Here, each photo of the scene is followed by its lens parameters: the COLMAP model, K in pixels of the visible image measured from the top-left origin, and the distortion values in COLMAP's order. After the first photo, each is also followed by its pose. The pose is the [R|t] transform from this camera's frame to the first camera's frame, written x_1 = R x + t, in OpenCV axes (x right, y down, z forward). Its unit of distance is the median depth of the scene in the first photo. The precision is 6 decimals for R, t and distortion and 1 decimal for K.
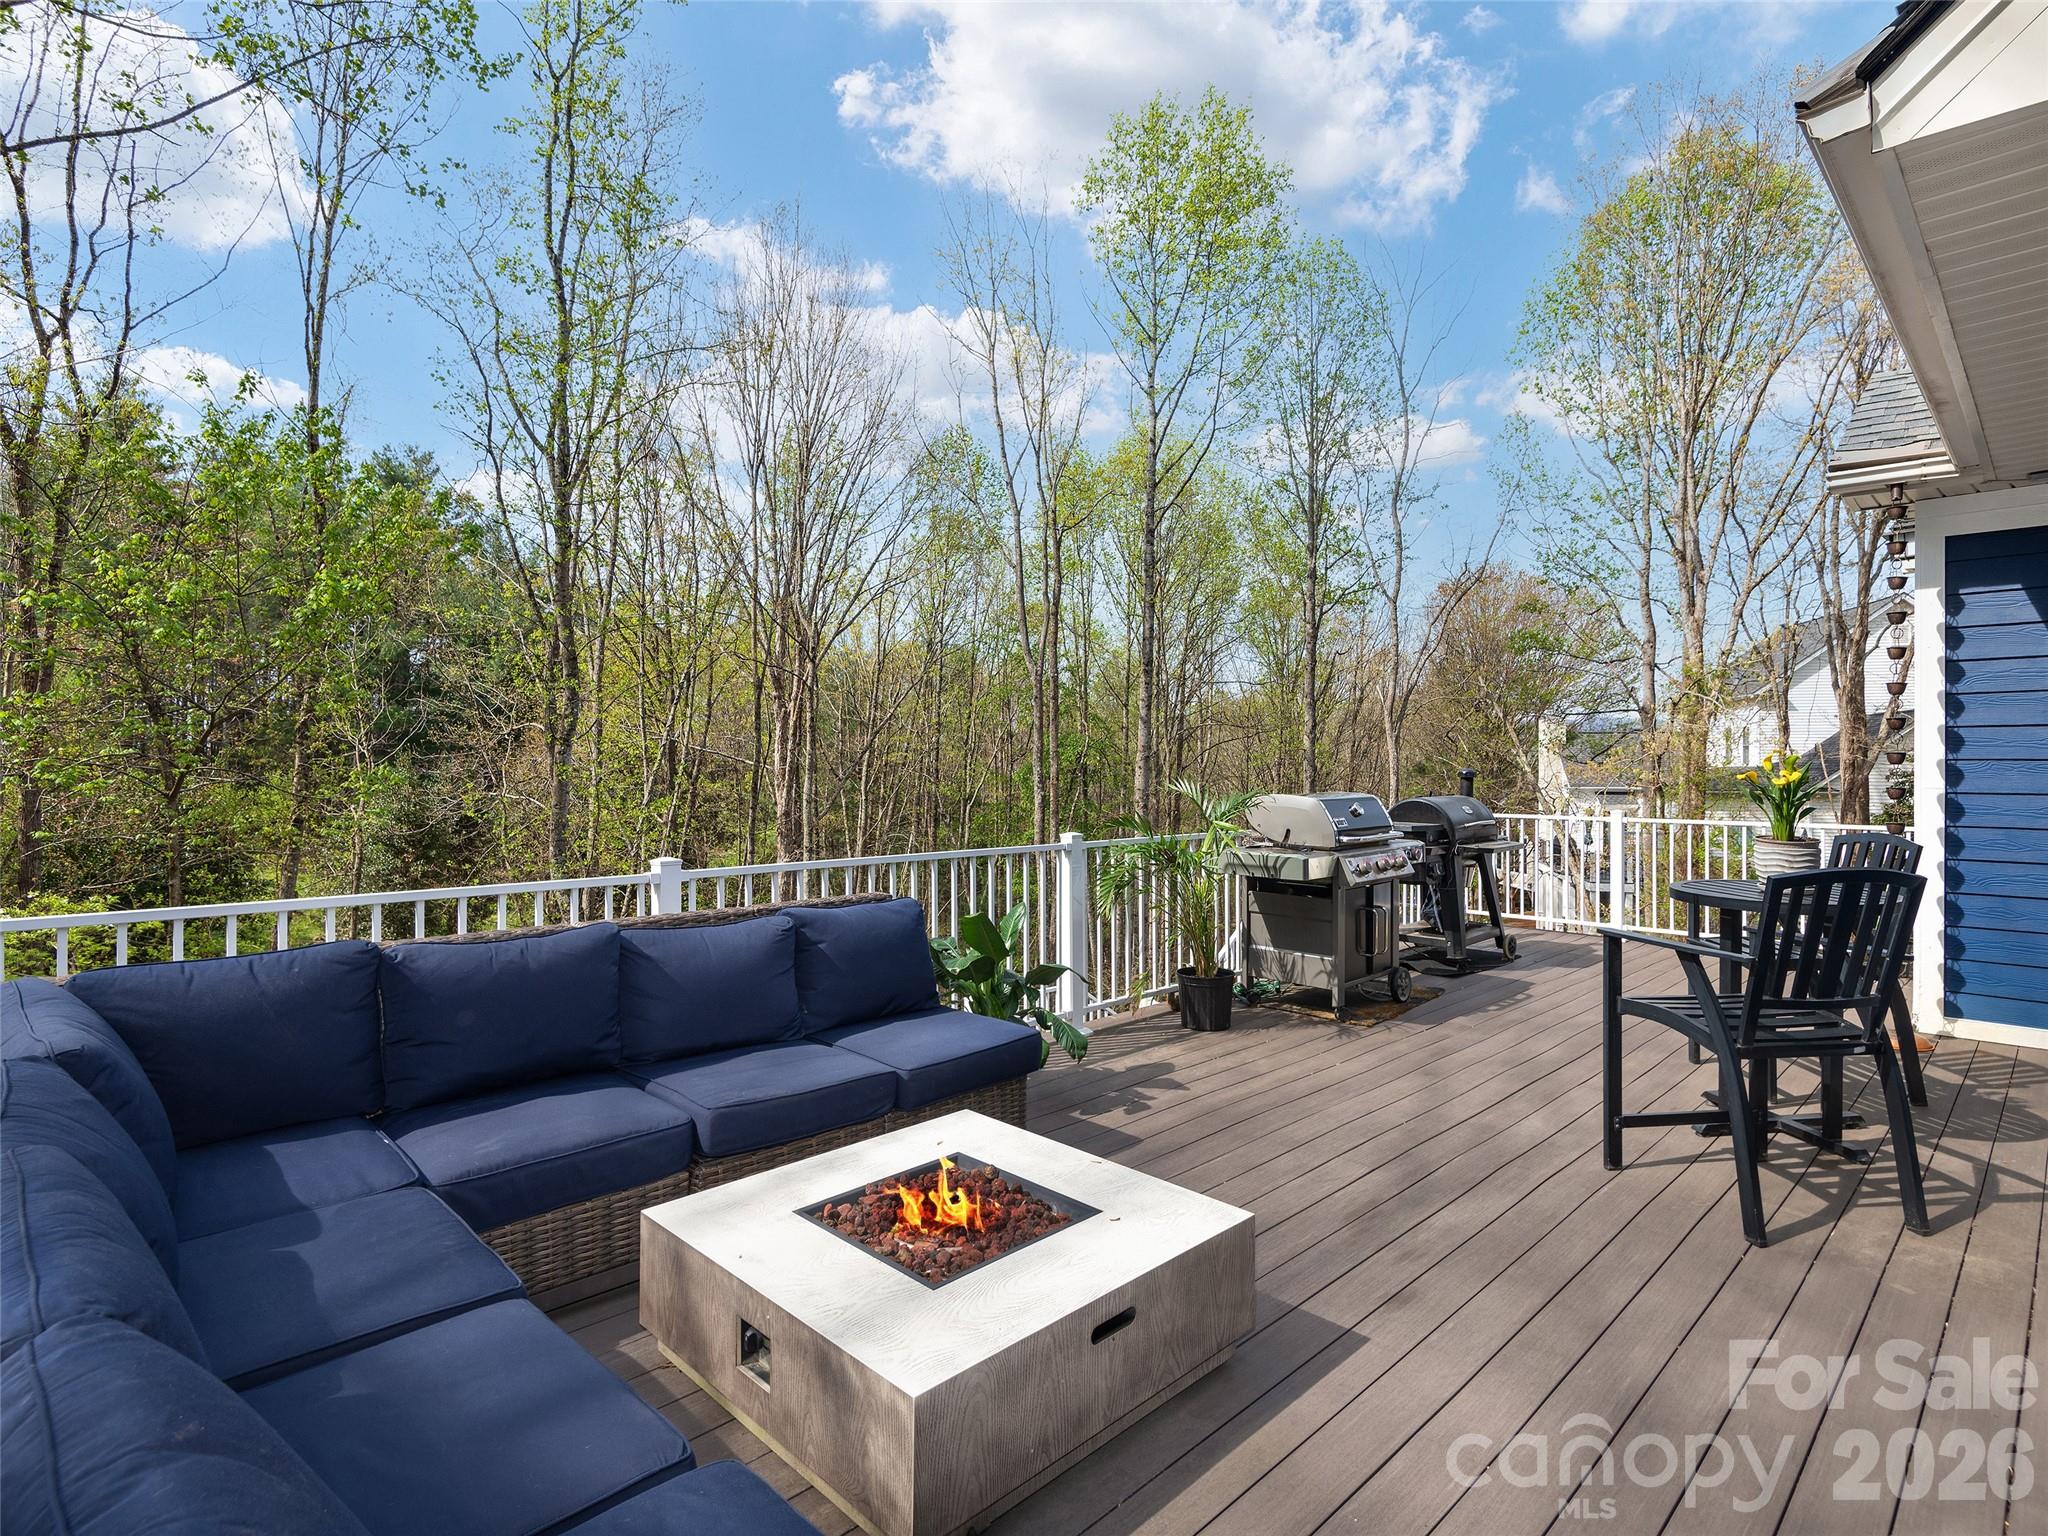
lens RADIAL K [[1072.2, 0, 1011.6], [0, 1072.2, 758.5], [0, 0, 1]] dist [-0.000379, 0.000029]
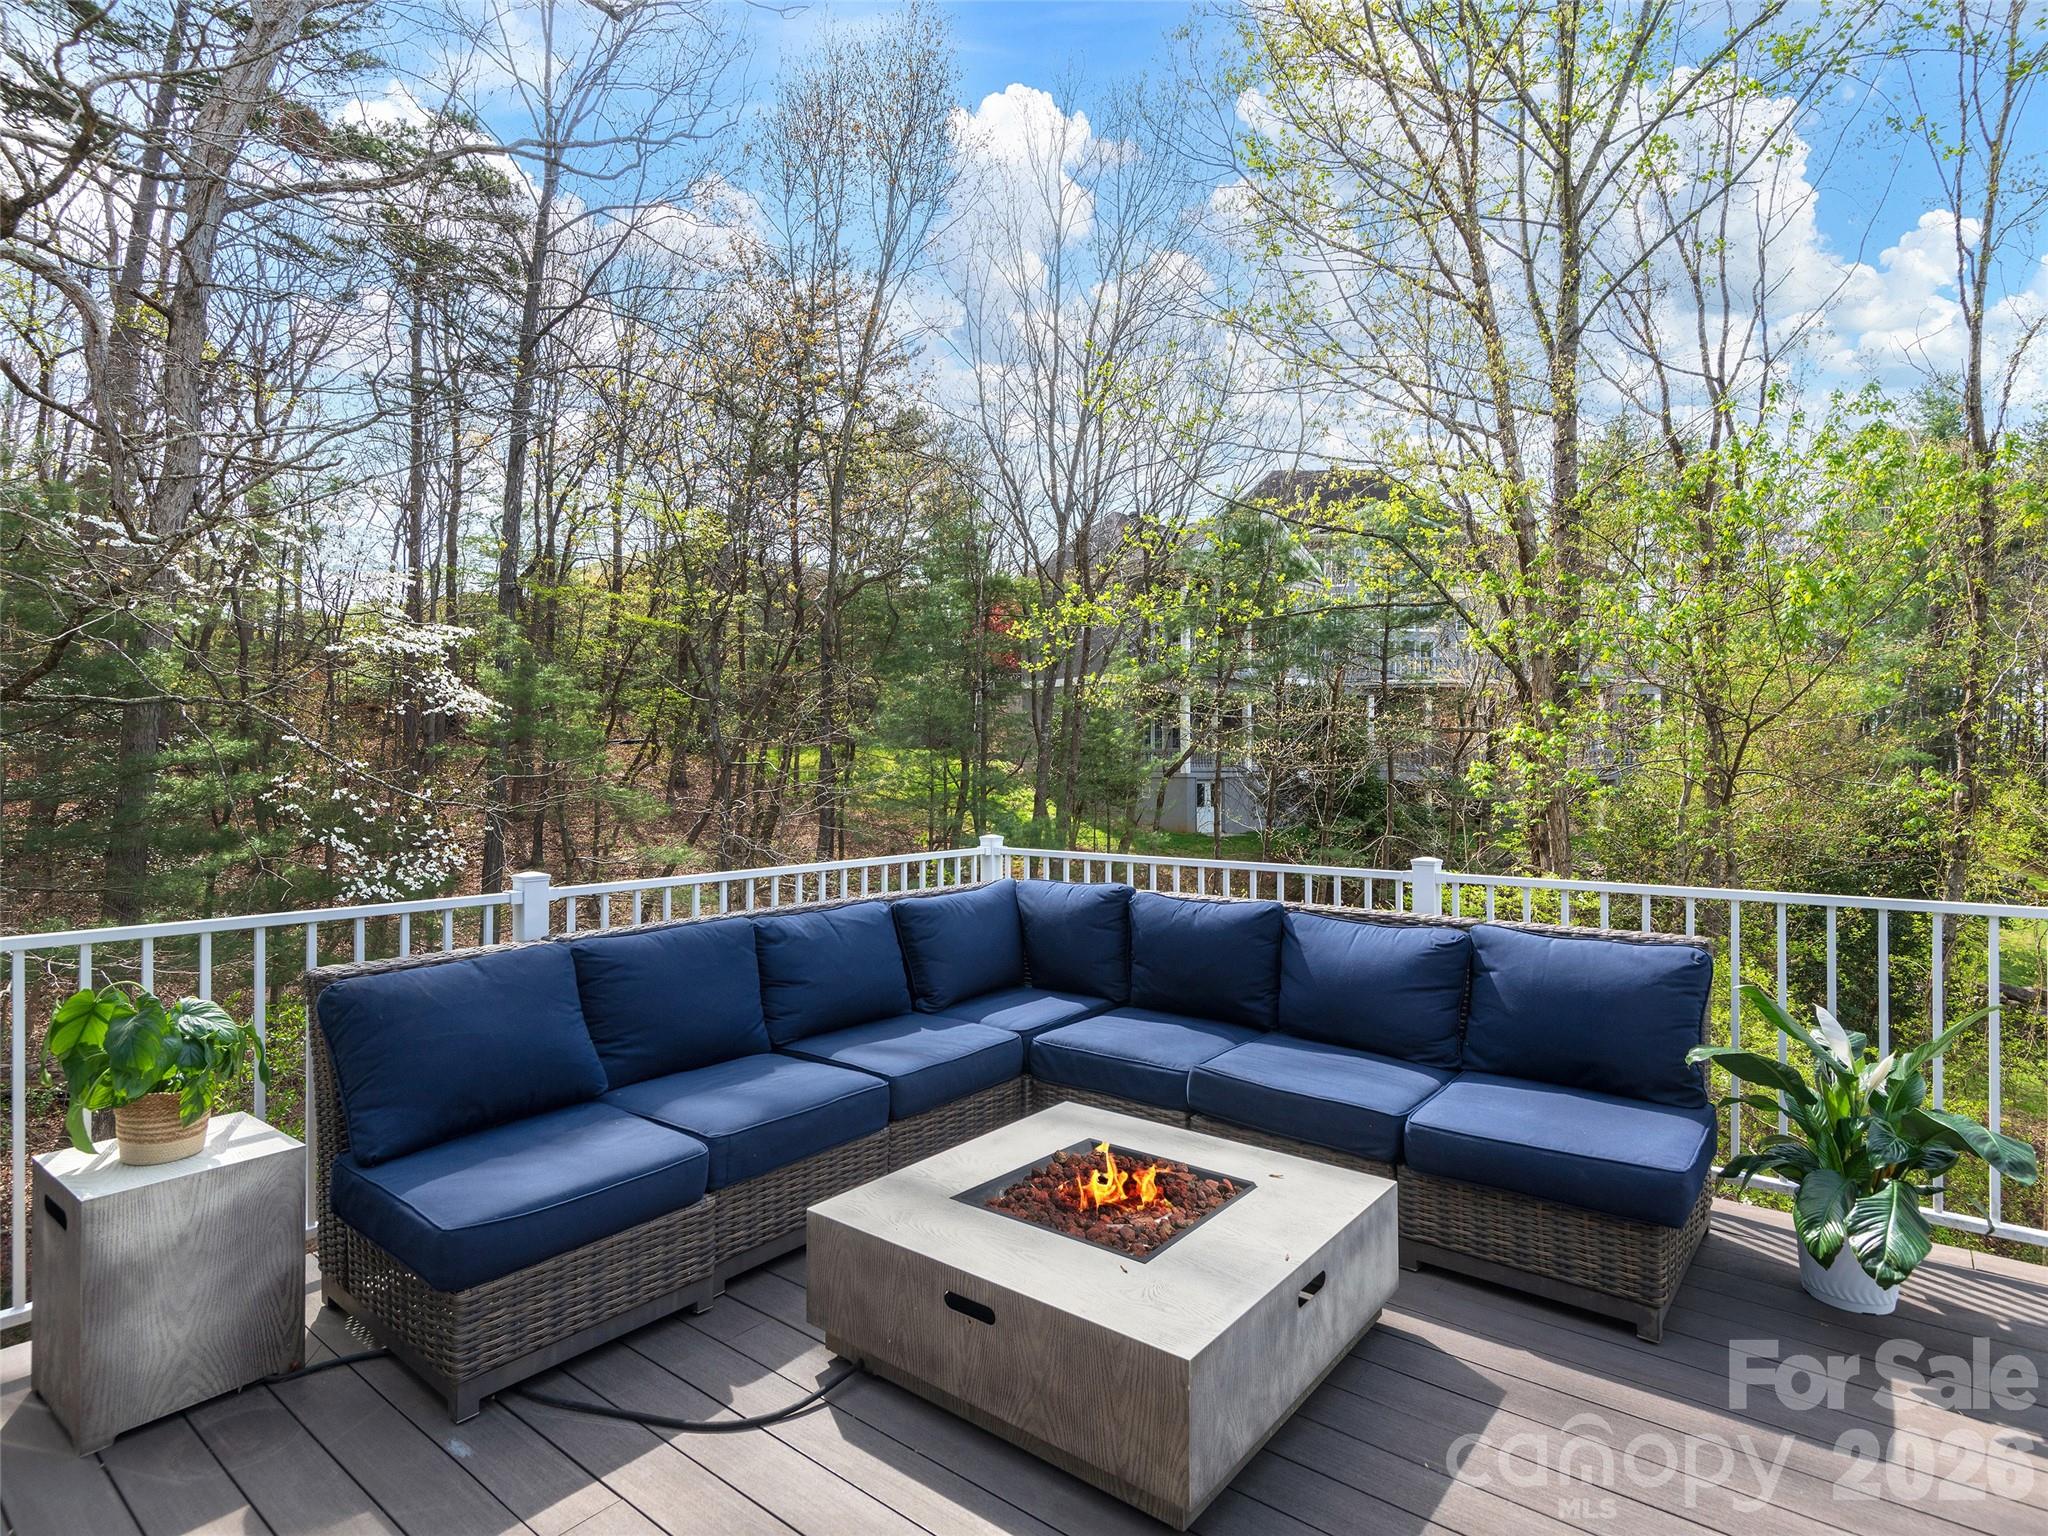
lens RADIAL K [[1072.2, 0, 1011.6], [0, 1072.2, 758.5], [0, 0, 1]] dist [-0.000379, 0.000029]
pose [[0.111008, -0.001989, -0.993818, 0.909361], [-0.004542, 0.999987, -0.002509, 0.008372], [0.993809, 0.004792, 0.110998, 0.757194]]
